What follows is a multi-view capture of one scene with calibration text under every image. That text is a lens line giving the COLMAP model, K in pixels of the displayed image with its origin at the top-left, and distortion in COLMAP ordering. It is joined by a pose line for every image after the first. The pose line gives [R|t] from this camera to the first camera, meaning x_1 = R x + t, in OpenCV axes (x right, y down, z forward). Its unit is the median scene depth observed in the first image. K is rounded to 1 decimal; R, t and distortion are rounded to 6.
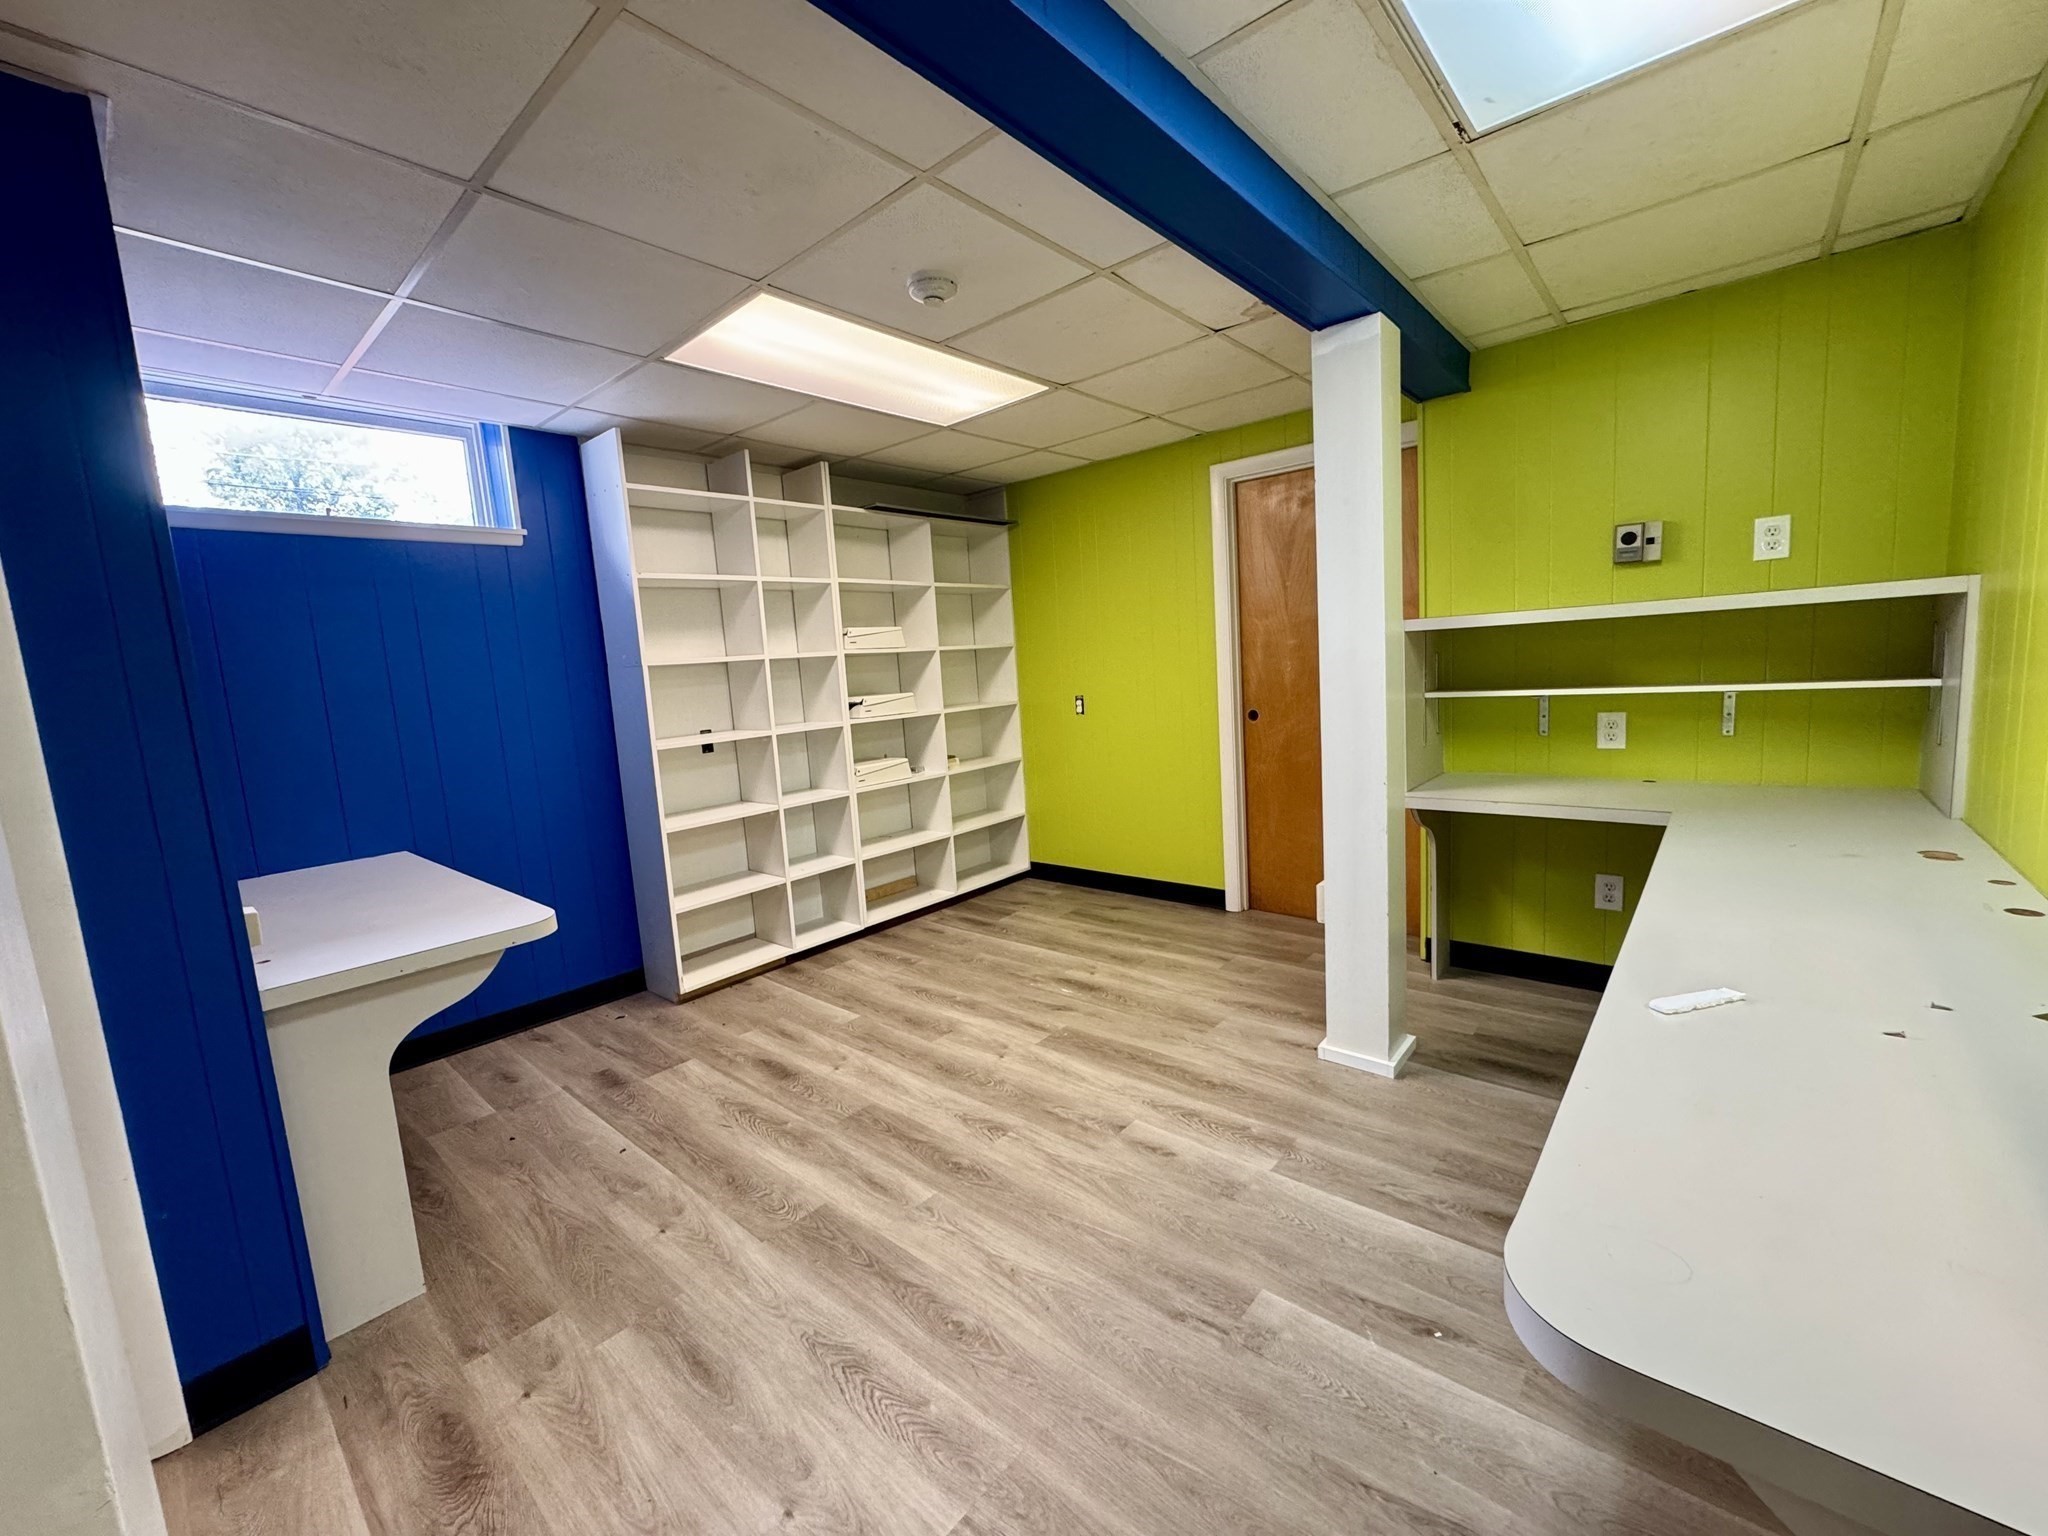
lens RADIAL K [[820.8, 0, 1023.3], [0, 820.8, 767.1], [0, 0, 1]] dist [-0.003386, 0.000004]
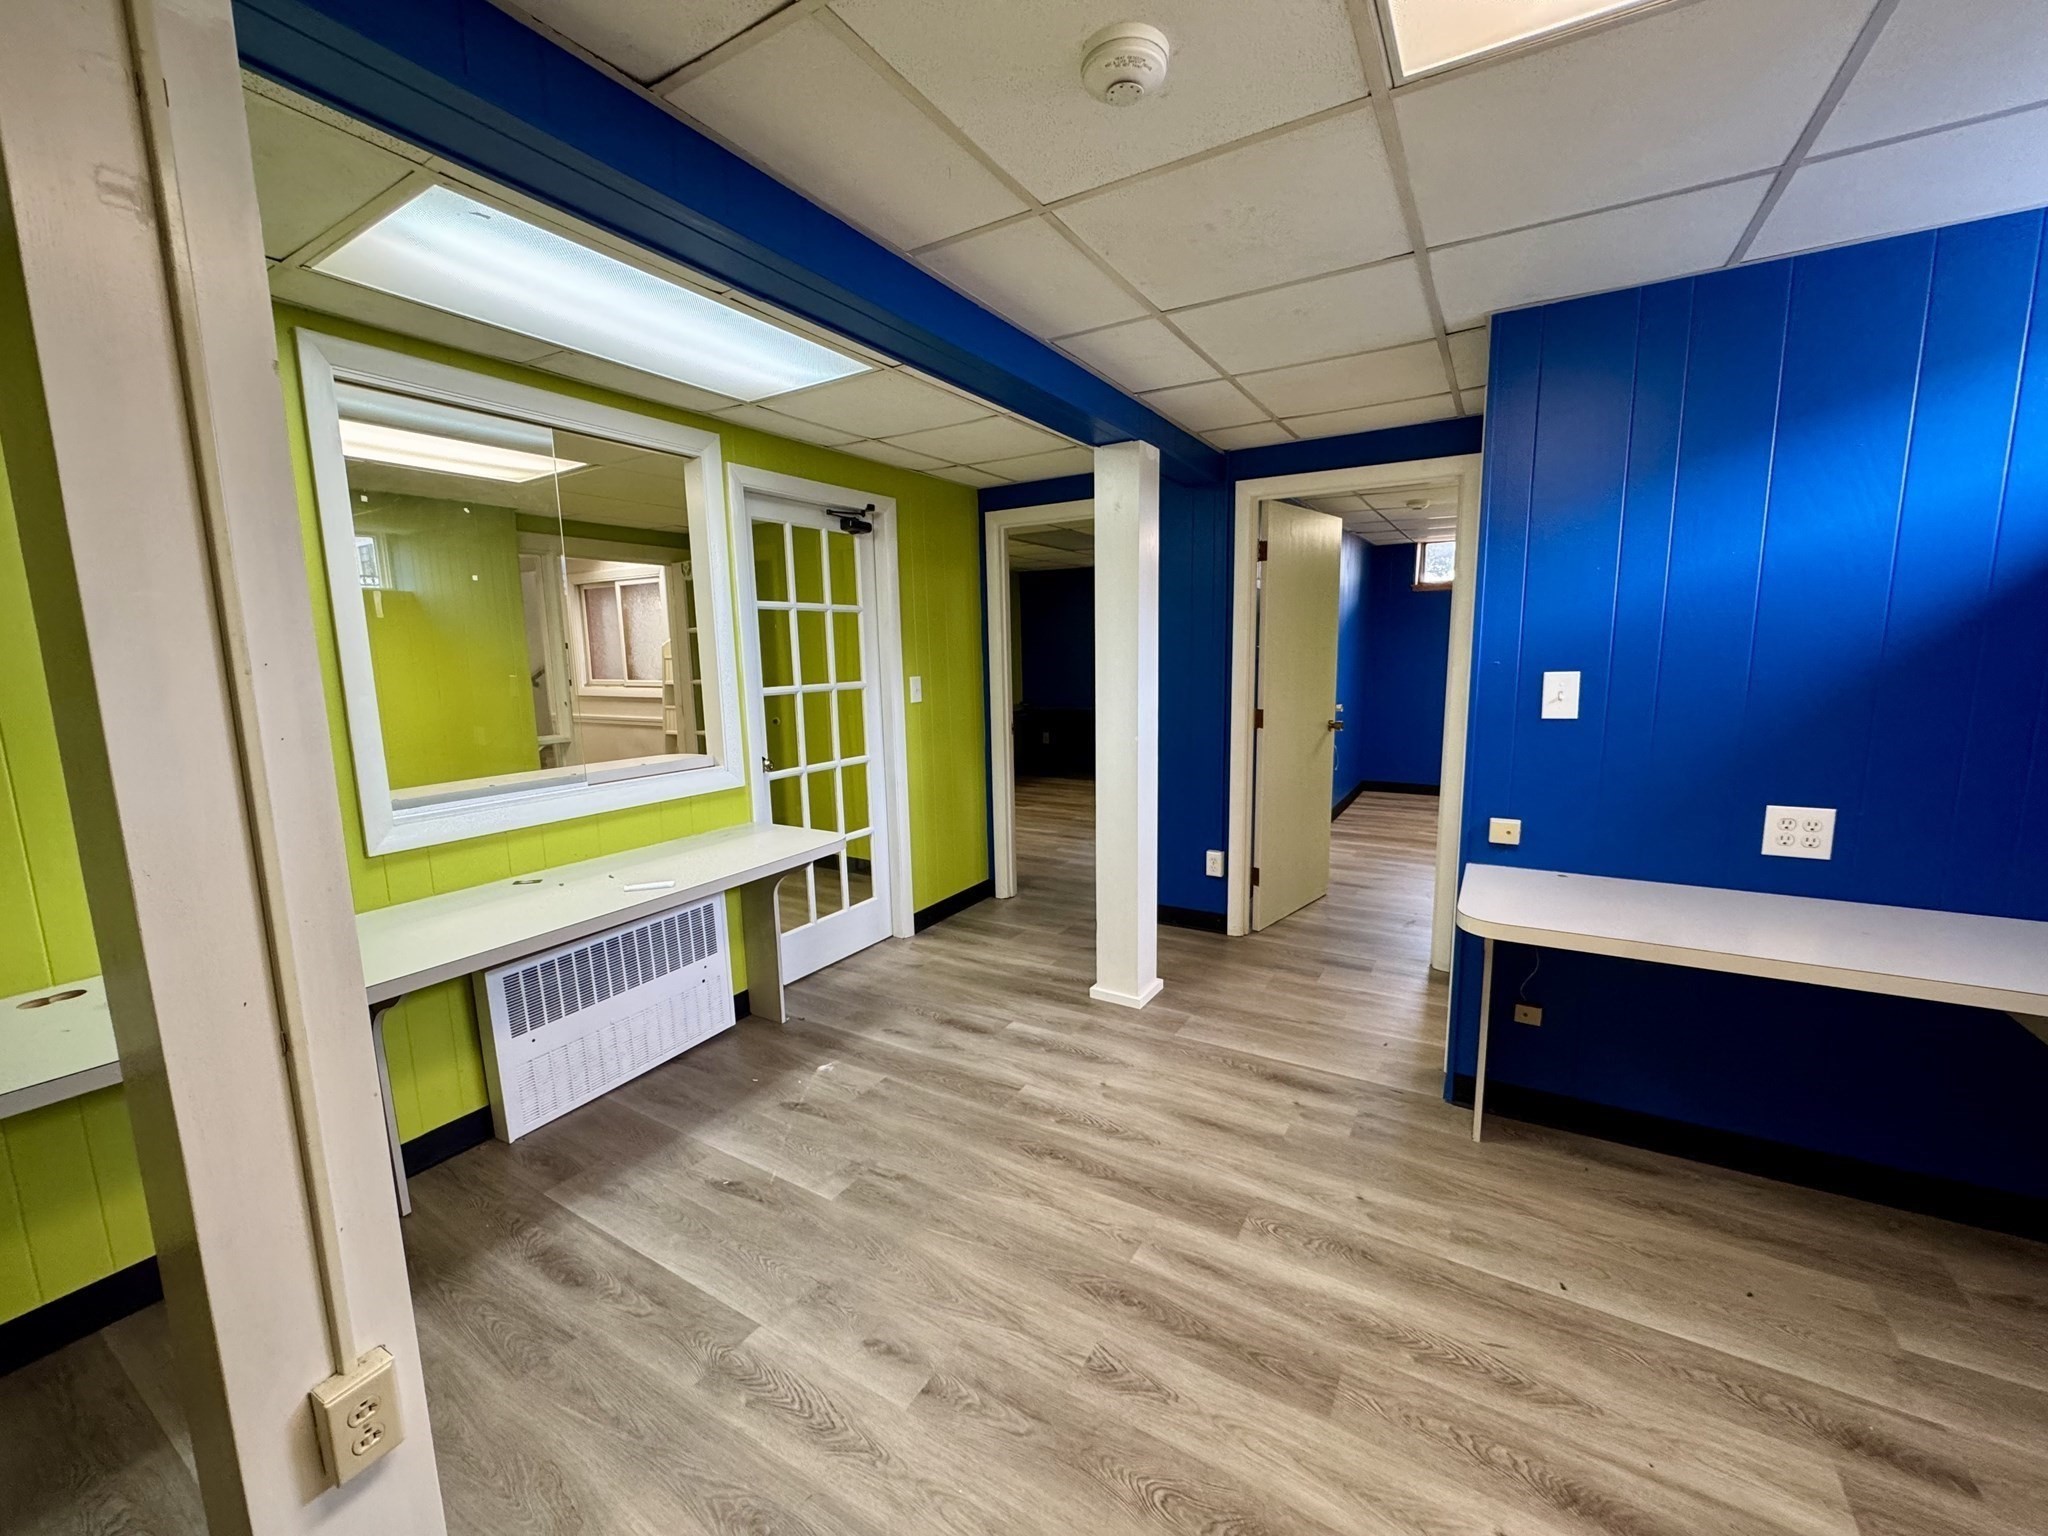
lens RADIAL K [[820.8, 0, 1018.8], [0, 820.8, 771.4], [0, 0, 1]] dist [-0.003386, 0.000004]
pose [[-0.982078, 0.107175, -0.155039, 0.100888], [0.060941, 0.958969, 0.276885, -0.276126], [0.178353, 0.262474, -0.948313, 1.636702]]
